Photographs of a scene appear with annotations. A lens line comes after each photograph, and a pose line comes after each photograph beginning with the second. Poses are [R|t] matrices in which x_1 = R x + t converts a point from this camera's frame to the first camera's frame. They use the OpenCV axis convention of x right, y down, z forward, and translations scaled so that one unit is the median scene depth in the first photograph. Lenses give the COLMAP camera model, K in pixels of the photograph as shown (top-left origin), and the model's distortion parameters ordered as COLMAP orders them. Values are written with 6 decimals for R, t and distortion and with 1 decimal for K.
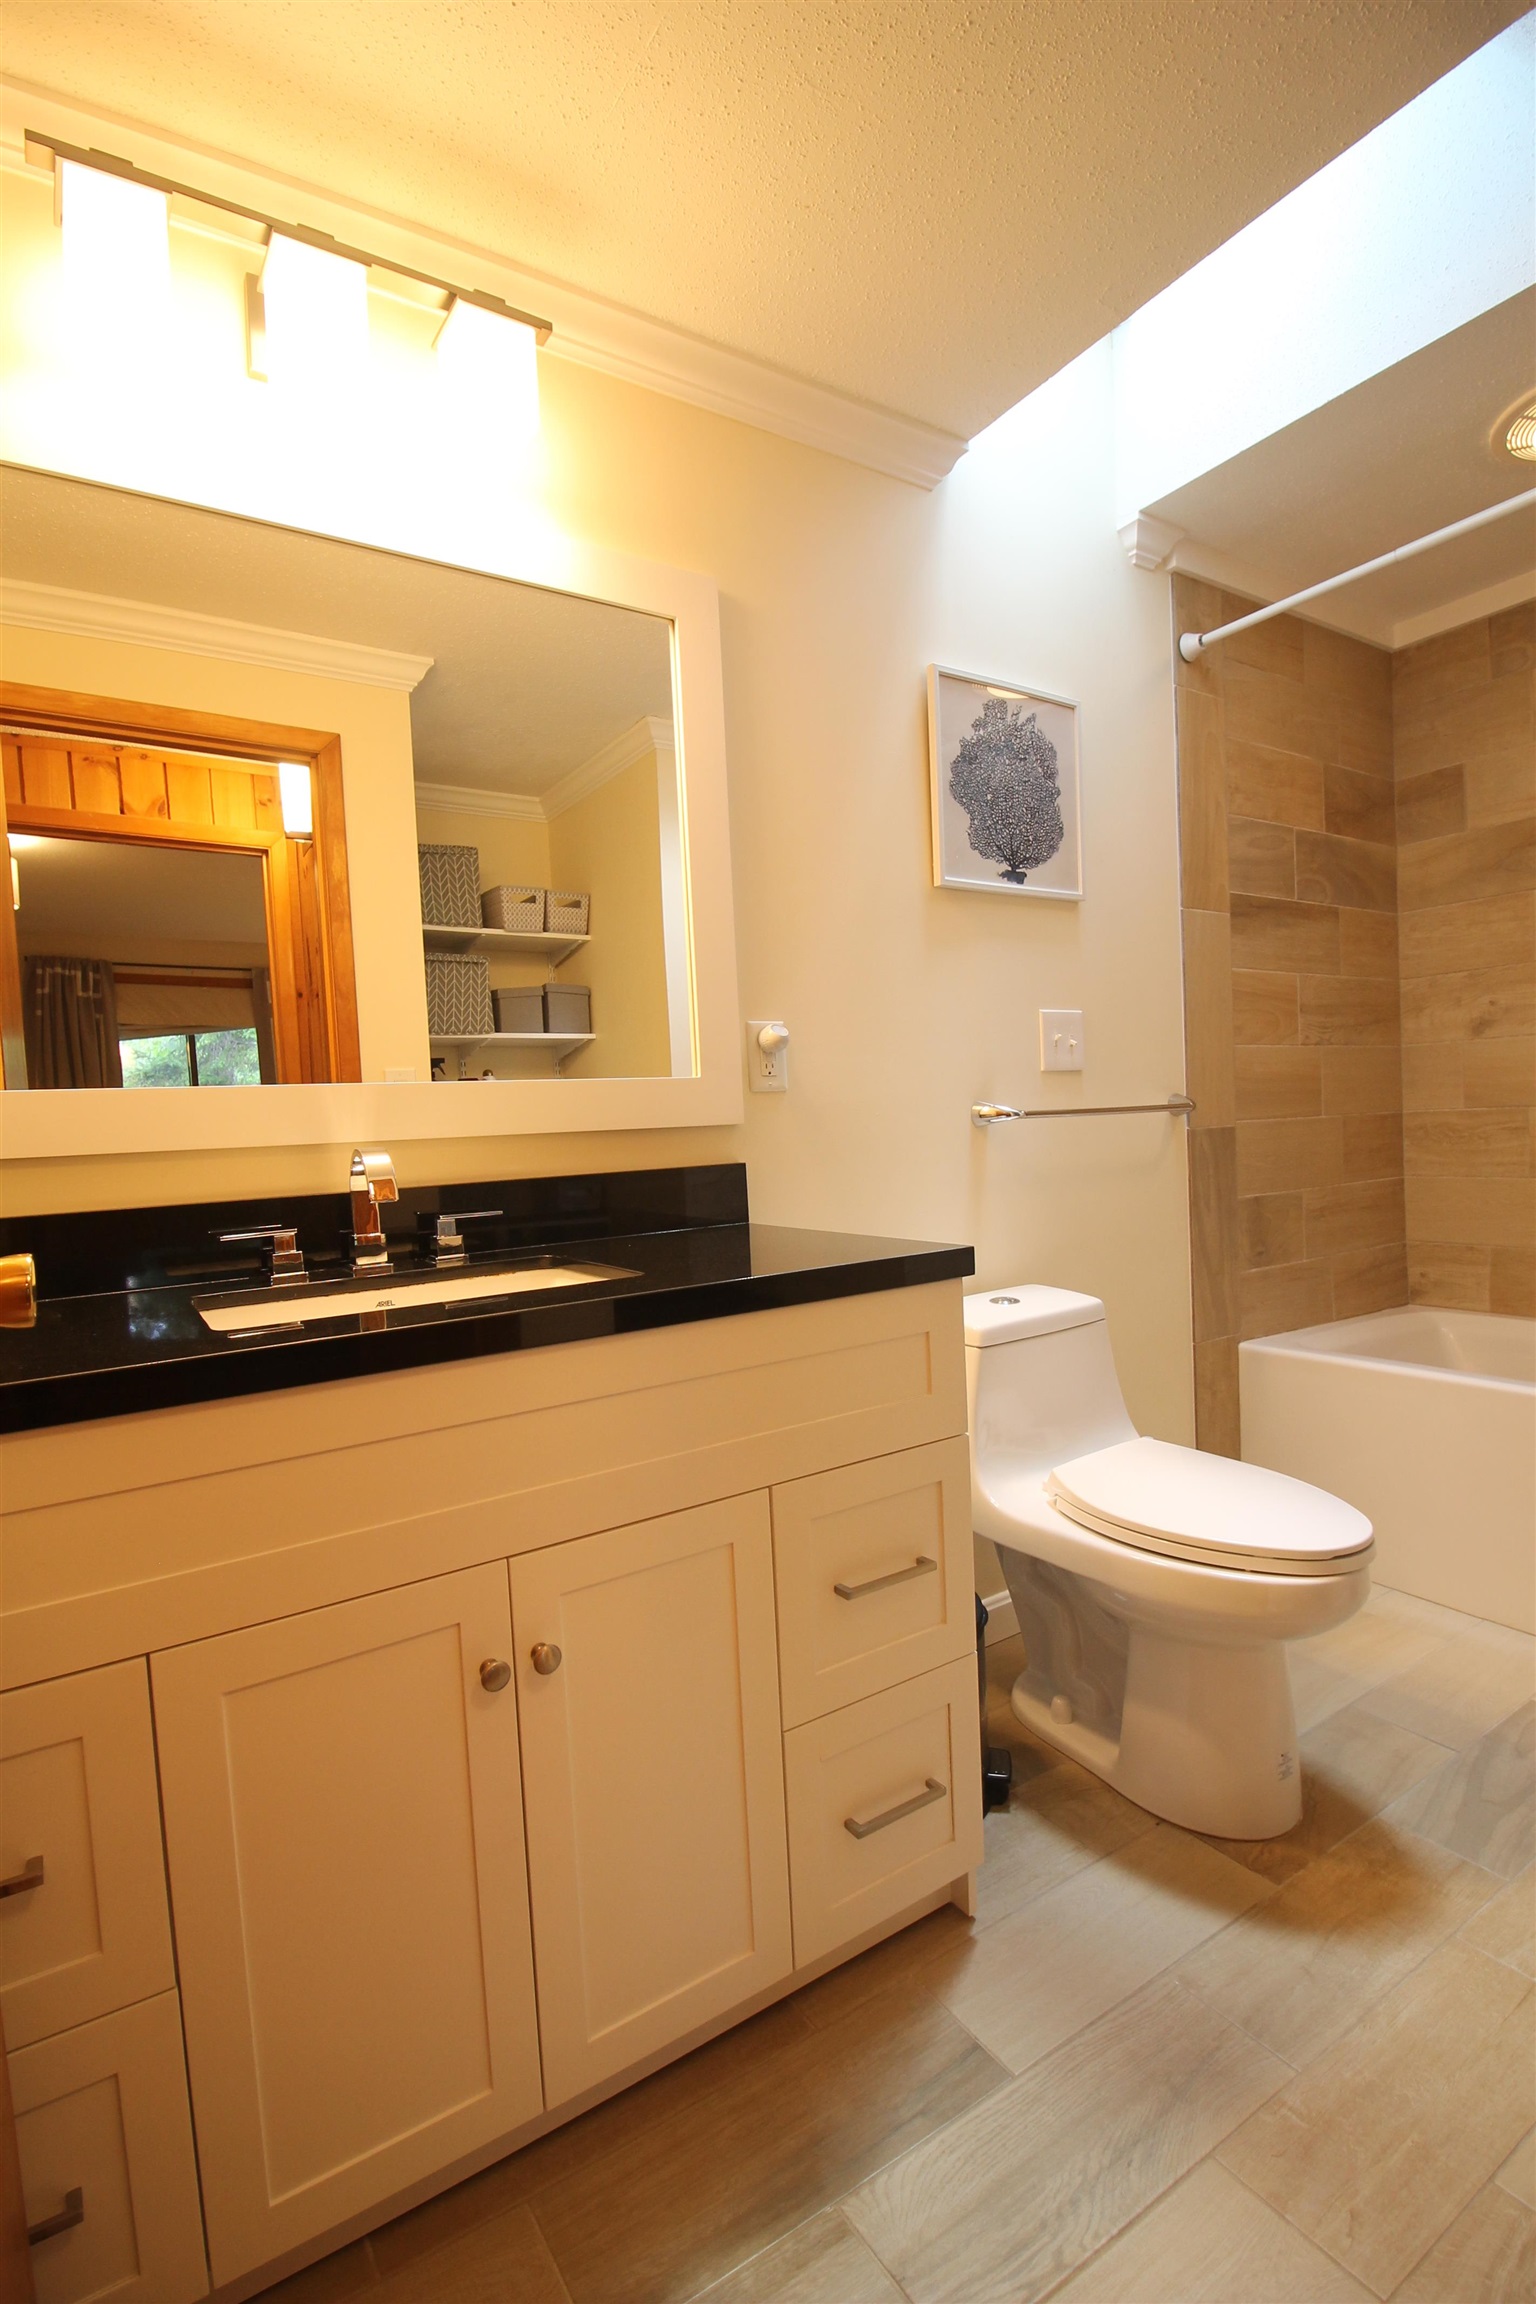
lens RADIAL K [[1083.0, 0, 778.6], [0, 1083.0, 1175.5], [0, 0, 1]] dist [0.001925, -0.012925]
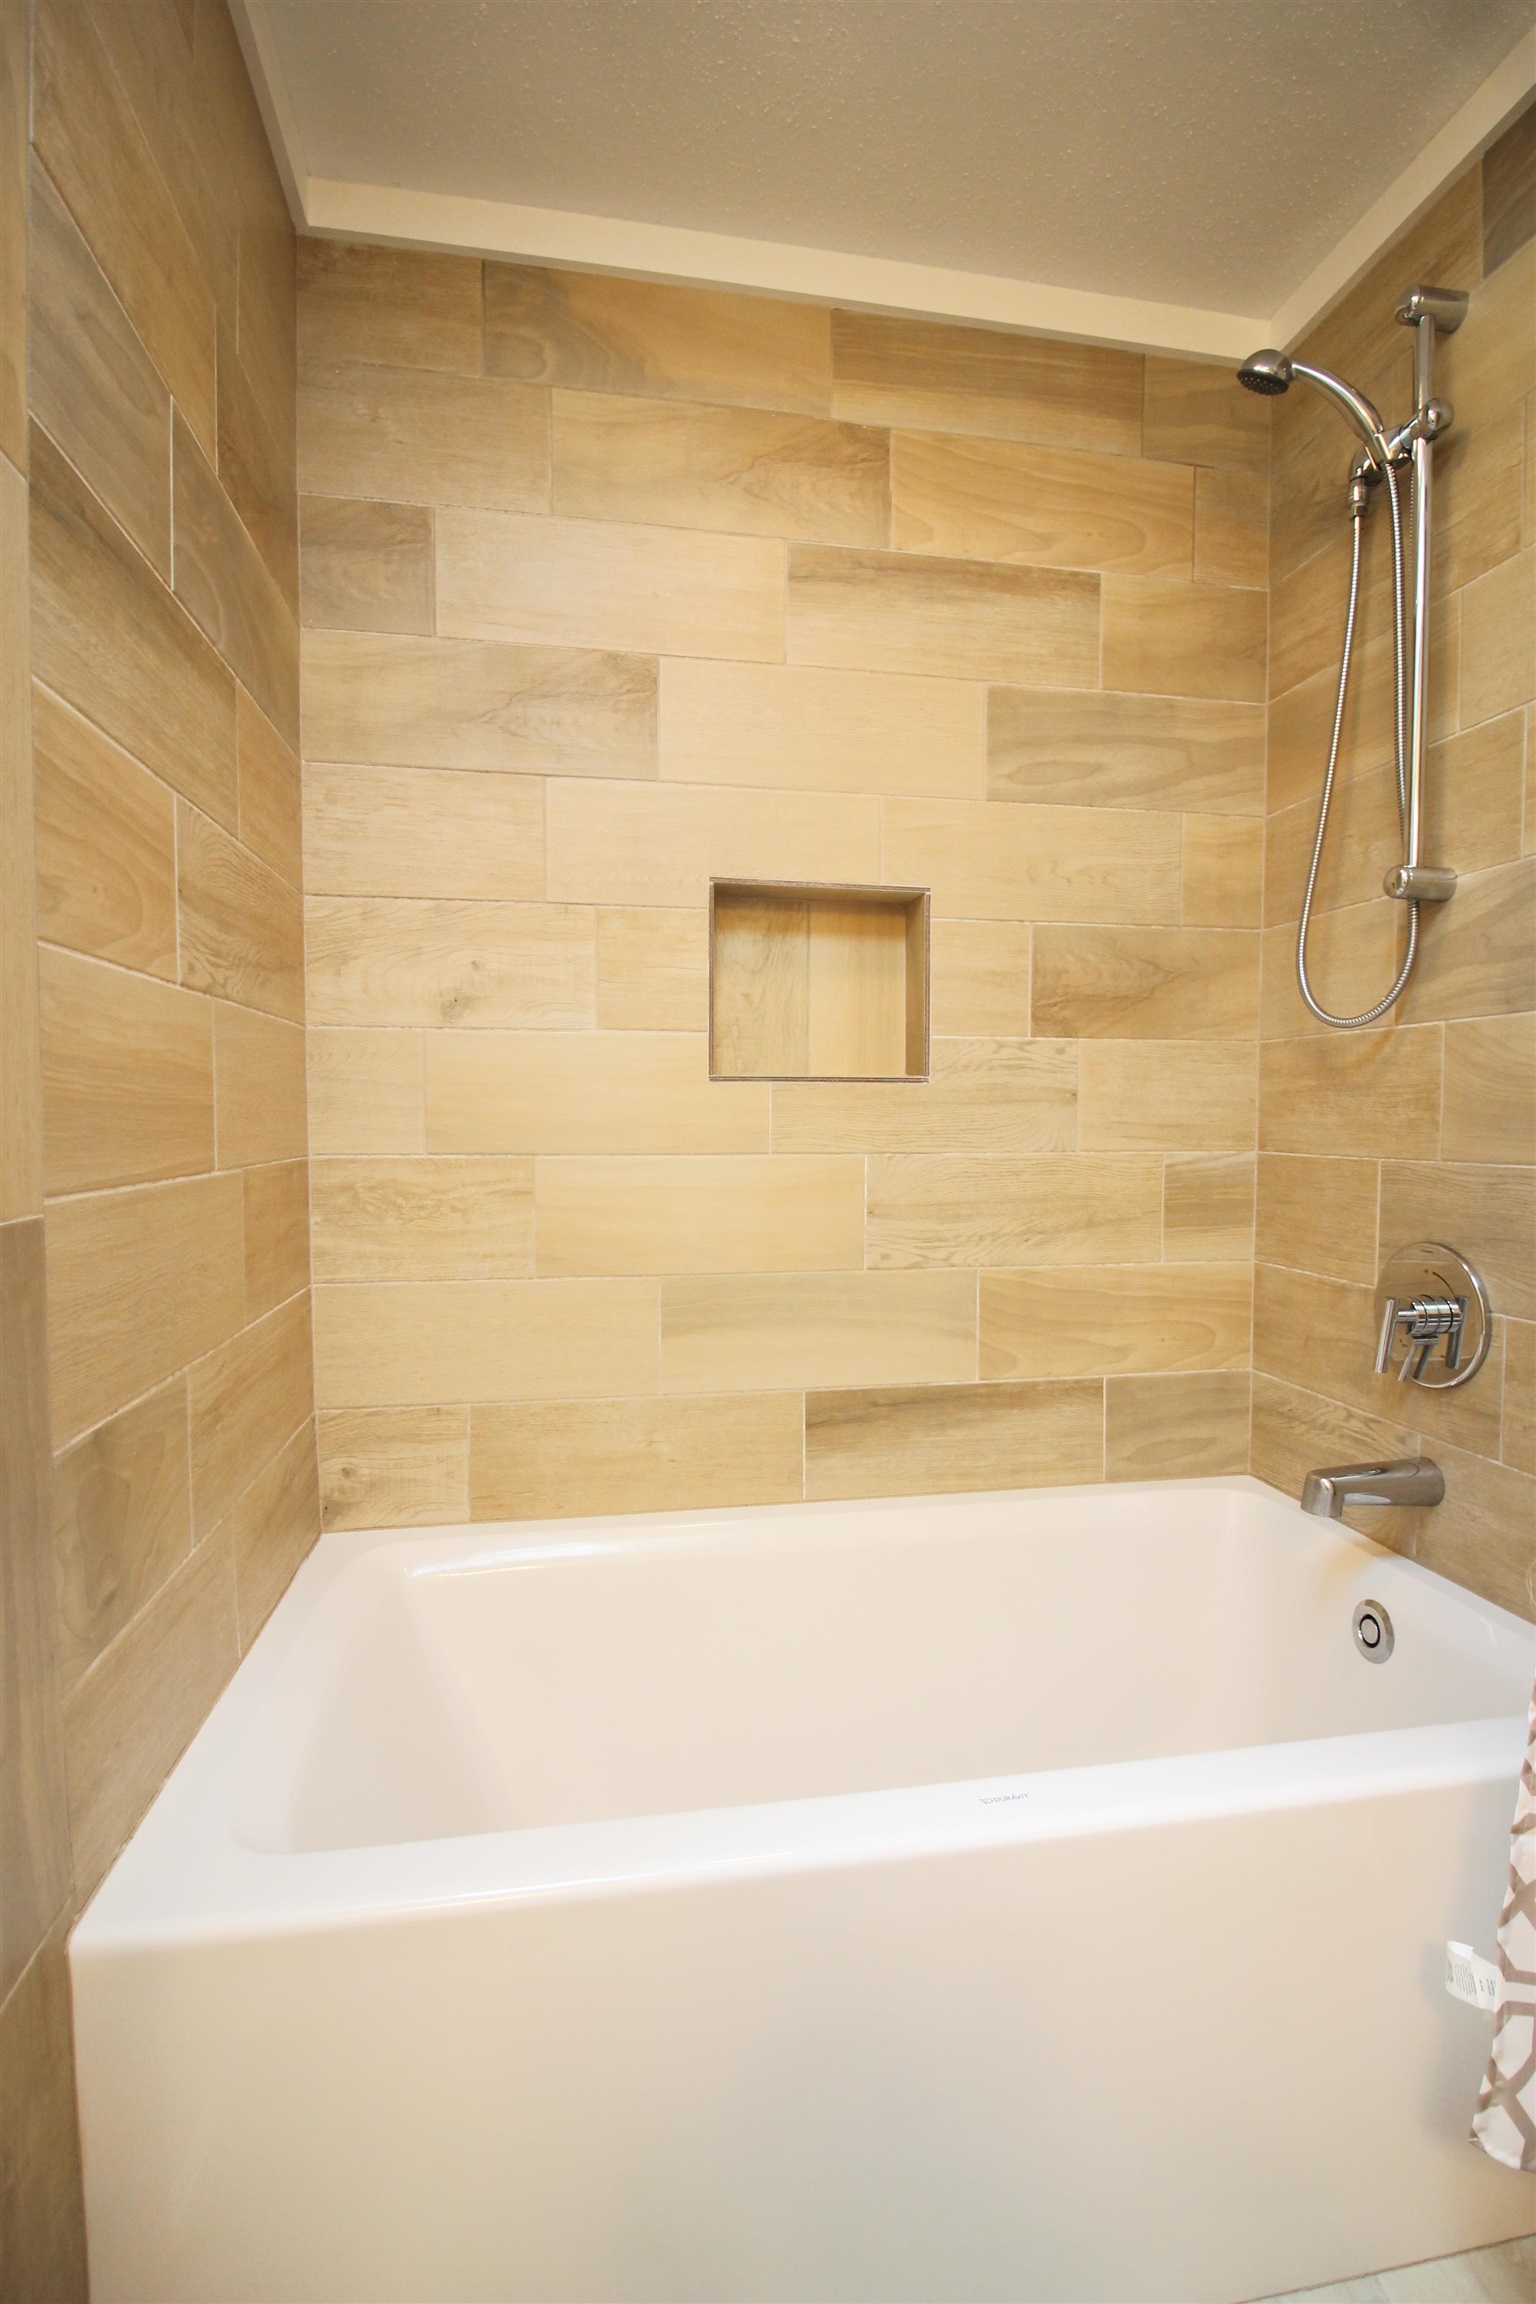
lens RADIAL K [[1081.5, 0, 773.3], [0, 1081.5, 1167.0], [0, 0, 1]] dist [-0.001036, -0.012429]
pose [[0.392373, 0.001655, 0.919805, 0.205087], [0.021523, 0.999708, -0.010980, -0.045730], [-0.919554, 0.024105, 0.392223, 0.623625]]
